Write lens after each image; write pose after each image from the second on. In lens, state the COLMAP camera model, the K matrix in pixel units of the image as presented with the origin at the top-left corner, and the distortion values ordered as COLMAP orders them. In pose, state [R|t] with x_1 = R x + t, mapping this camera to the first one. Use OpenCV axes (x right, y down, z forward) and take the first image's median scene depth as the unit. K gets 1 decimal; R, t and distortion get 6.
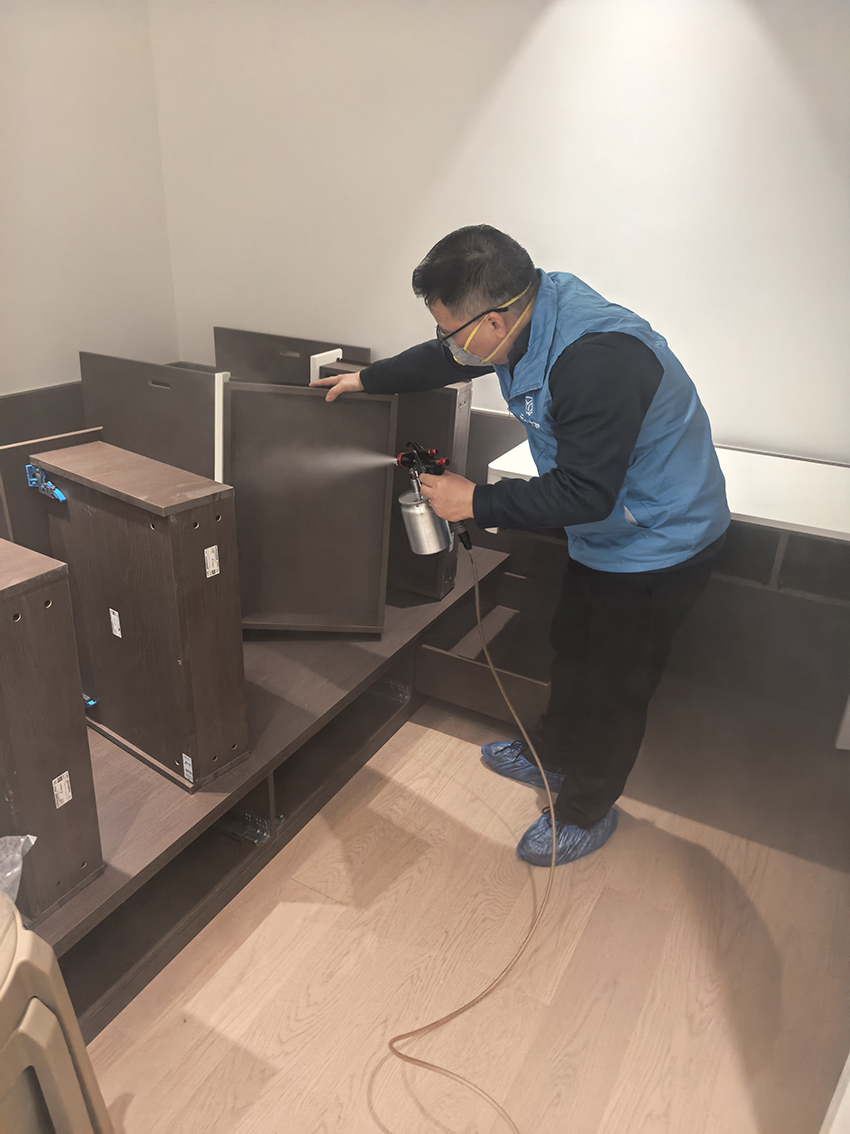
lens RADIAL K [[783.4, 0, 425.0], [0, 783.4, 567.0], [0, 0, 1]] dist [0.072132, -0.080957]
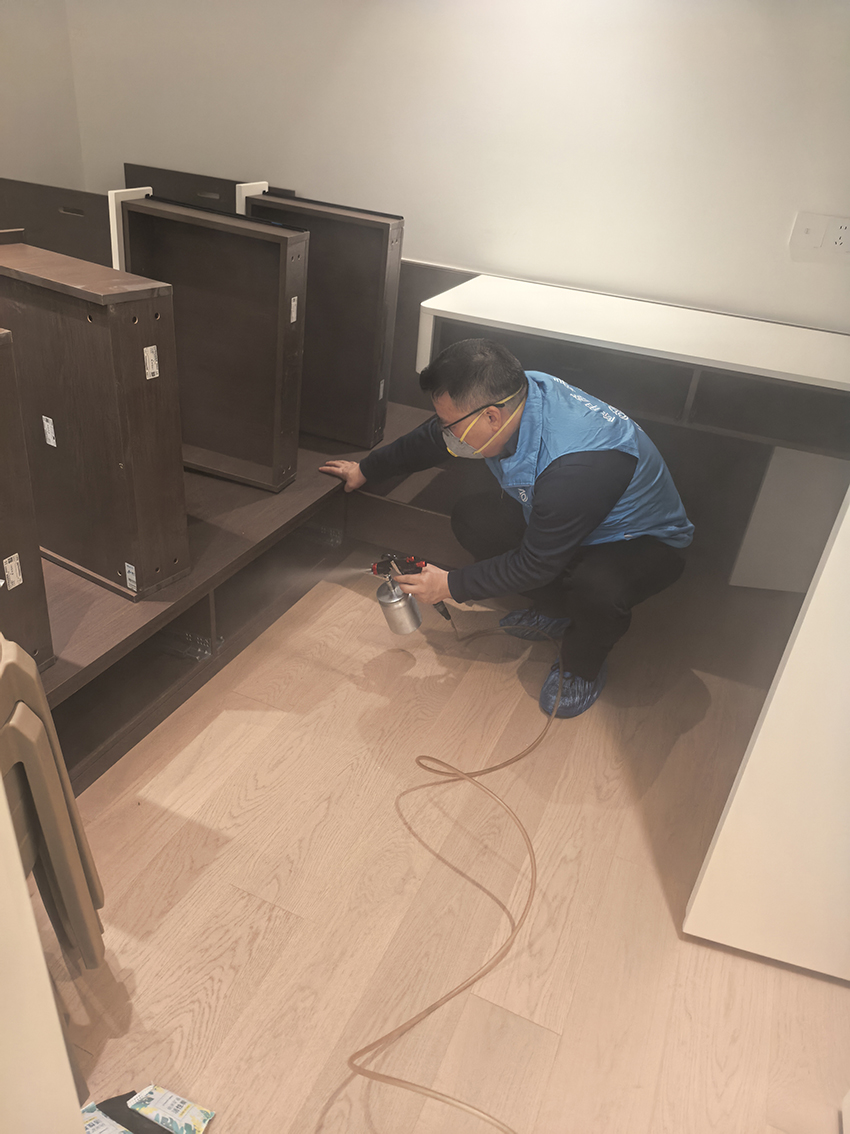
lens RADIAL K [[783.4, 0, 425.0], [0, 783.4, 567.0], [0, 0, 1]] dist [0.072132, -0.080957]
pose [[0.993620, -0.001901, 0.112763, -0.039818], [-0.010630, 0.993828, 0.110421, 0.131402], [-0.112276, -0.110916, 0.987467, -0.051044]]
